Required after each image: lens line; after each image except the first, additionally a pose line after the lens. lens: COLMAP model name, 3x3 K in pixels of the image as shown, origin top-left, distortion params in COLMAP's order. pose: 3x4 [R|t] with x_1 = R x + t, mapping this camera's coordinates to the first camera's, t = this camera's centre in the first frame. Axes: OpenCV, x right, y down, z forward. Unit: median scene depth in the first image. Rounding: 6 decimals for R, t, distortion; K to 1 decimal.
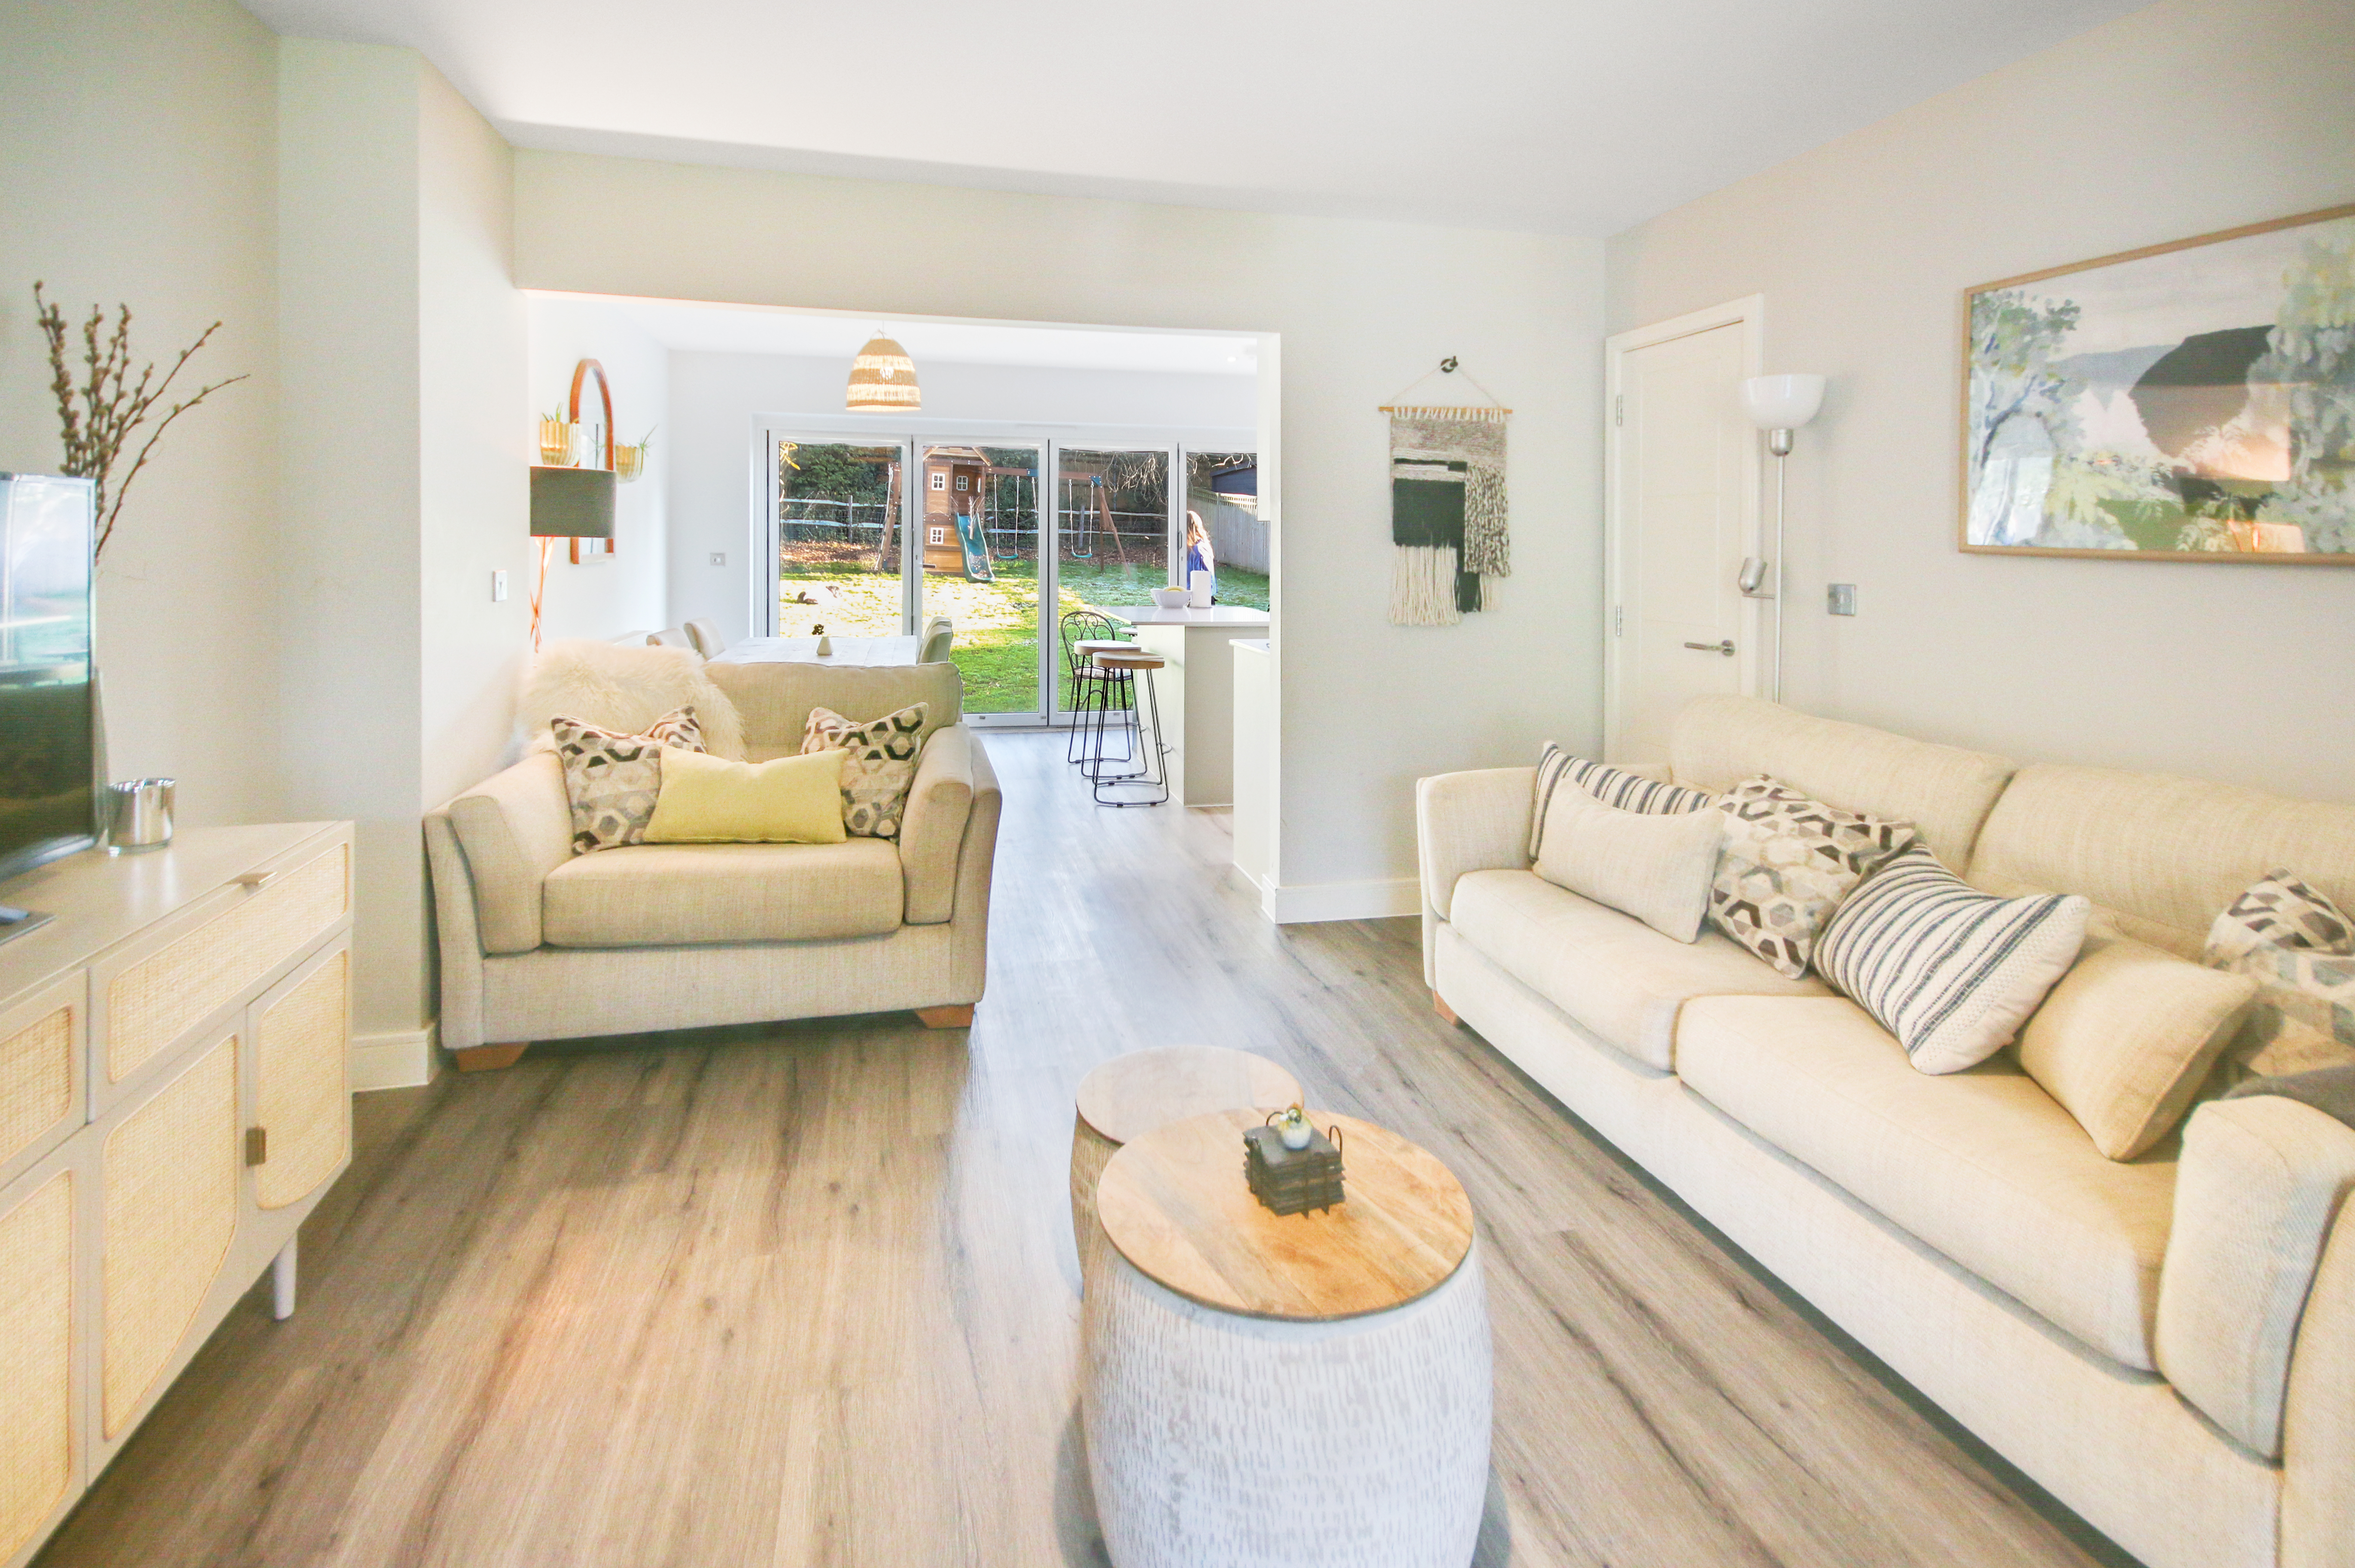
lens RADIAL K [[1262.3, 0, 1177.5], [0, 1262.3, 784.0], [0, 0, 1]] dist [0.000676, -0.000346]
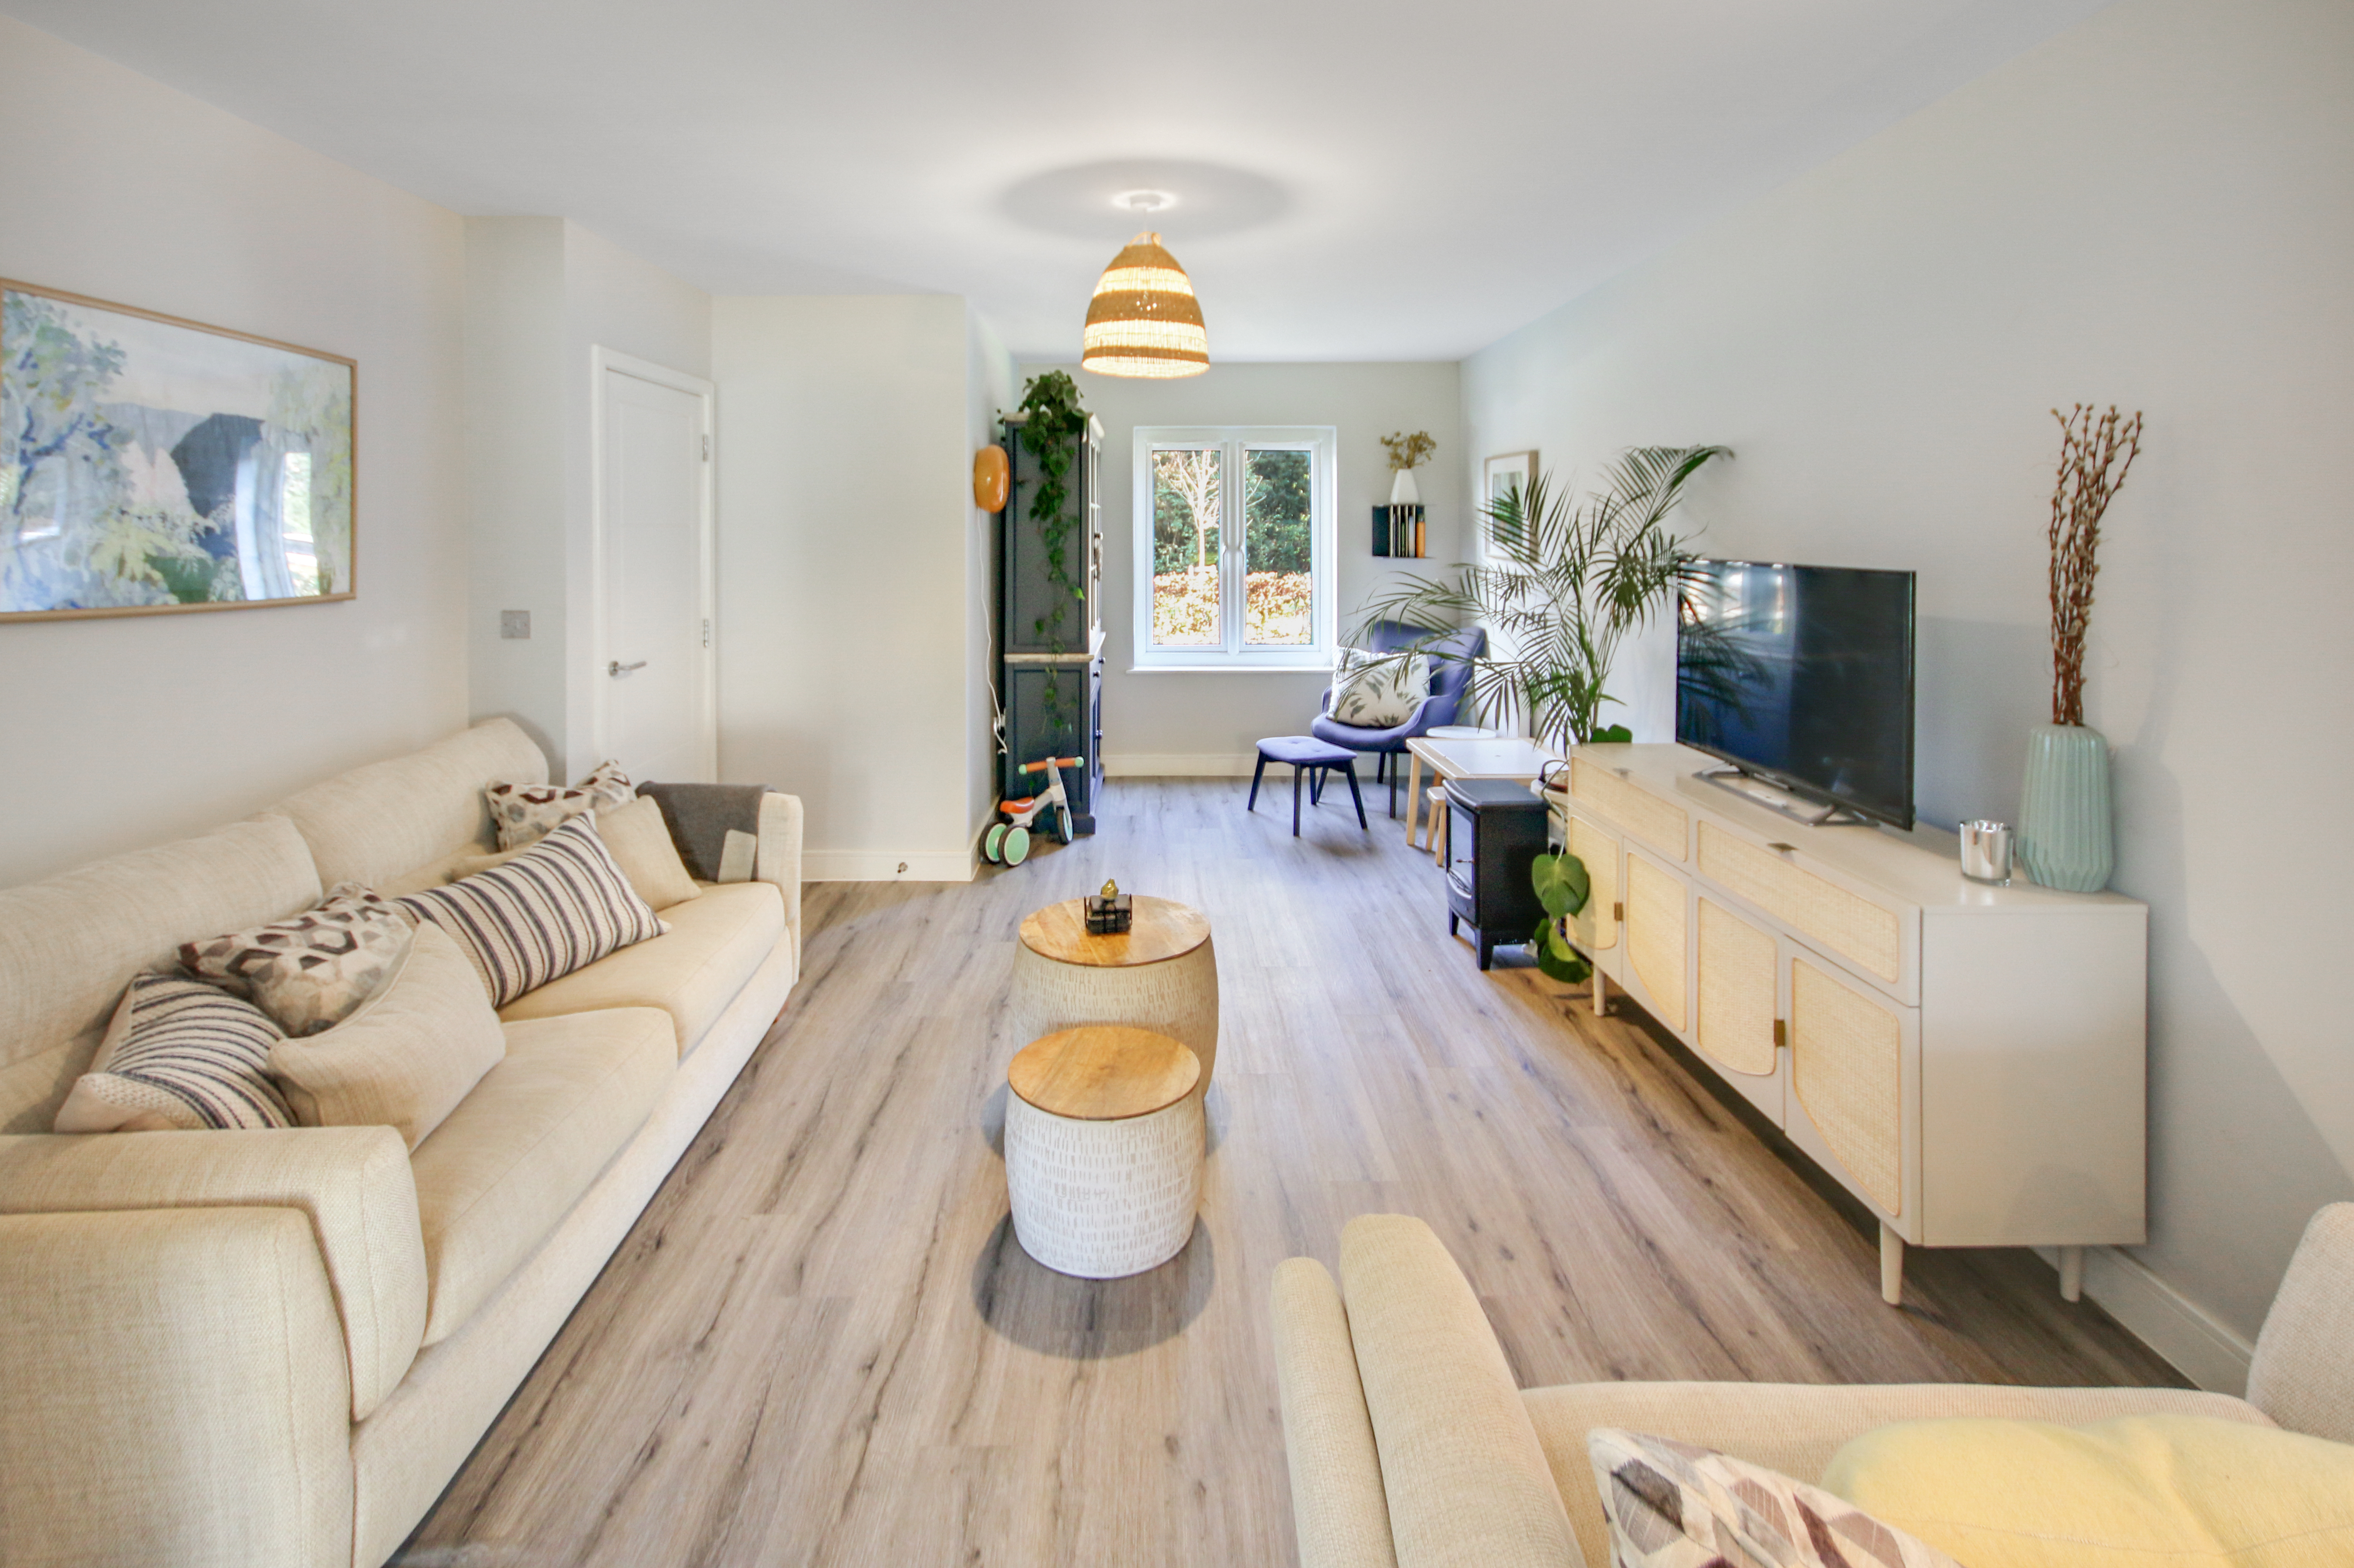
lens RADIAL K [[1261.7, 0, 1177.0], [0, 1261.7, 784.0], [0, 0, 1]] dist [0.000676, -0.000346]
pose [[-0.982255, -0.048915, 0.181060, -0.237299], [0.023043, 0.926602, 0.375337, -0.408301], [-0.186130, 0.372849, -0.909032, 1.799658]]
